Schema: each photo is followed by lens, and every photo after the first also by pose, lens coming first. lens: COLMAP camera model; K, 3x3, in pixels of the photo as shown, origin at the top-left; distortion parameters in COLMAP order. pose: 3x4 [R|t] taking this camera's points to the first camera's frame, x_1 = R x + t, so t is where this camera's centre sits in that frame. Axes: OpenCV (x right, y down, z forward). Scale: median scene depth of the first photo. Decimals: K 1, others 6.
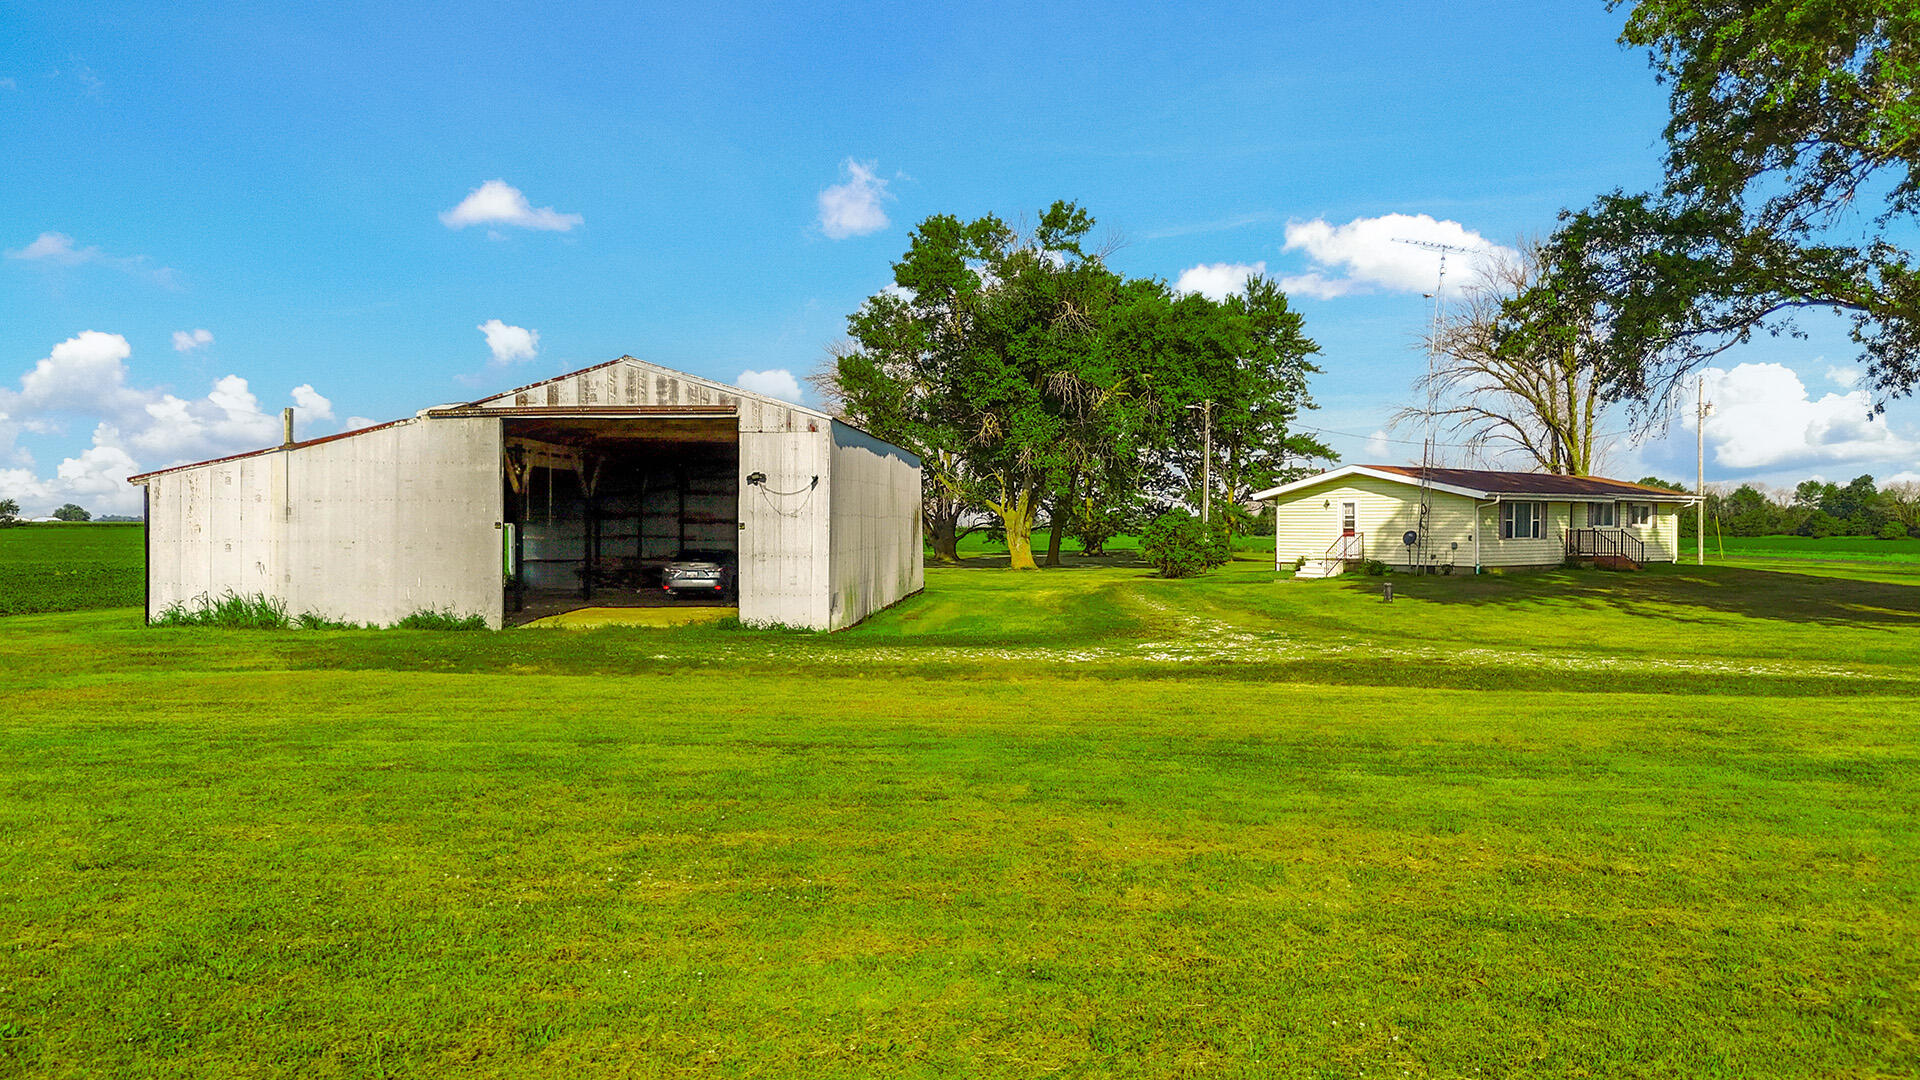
lens RADIAL K [[1663.3, 0, 960.0], [0, 1663.3, 540.0], [0, 0, 1]] dist [0.059144, 0.011545]
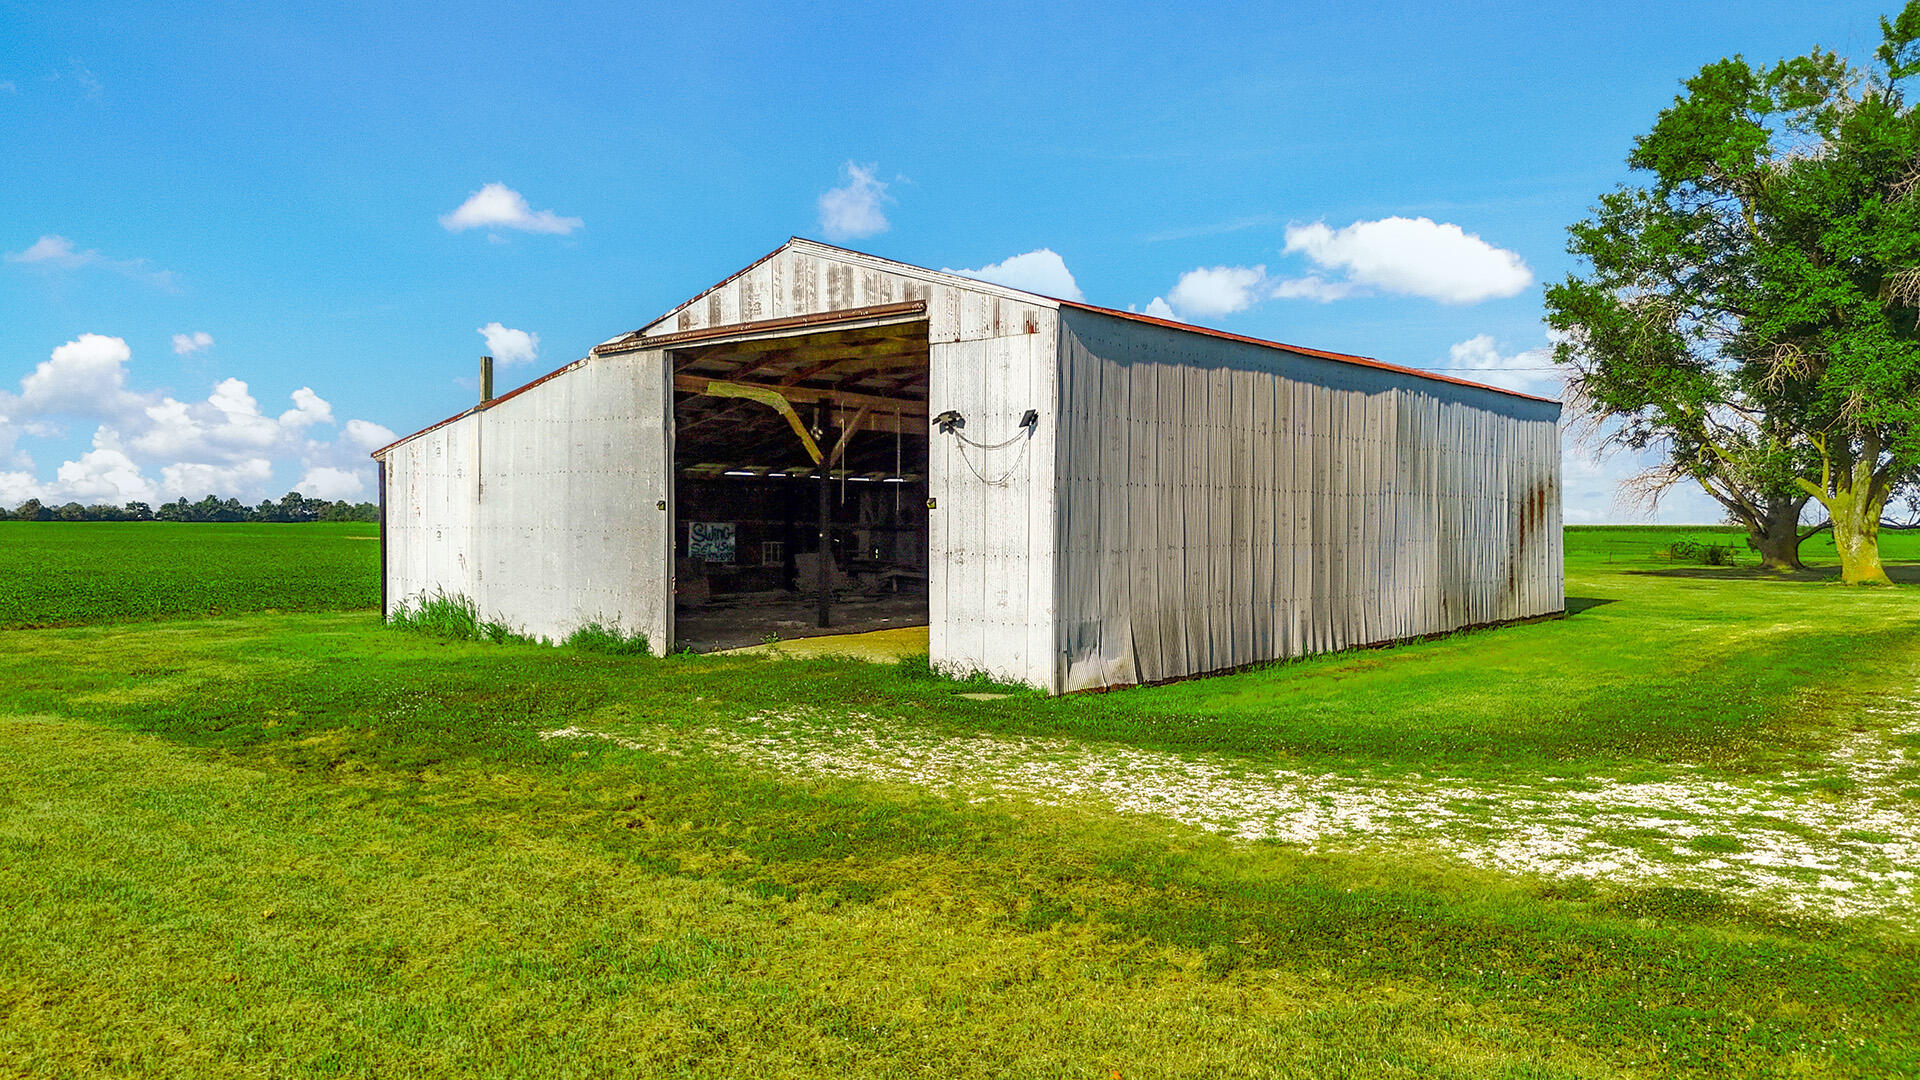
lens RADIAL K [[1419.7, 0, 960.0], [0, 1419.7, 540.0], [0, 0, 1]] dist [0.146015, -0.152386]
pose [[0.800213, 0.006712, -0.599678, 0.178688], [-0.007466, 0.999971, 0.001229, 0.003941], [0.599669, 0.003494, 0.800241, 0.599167]]
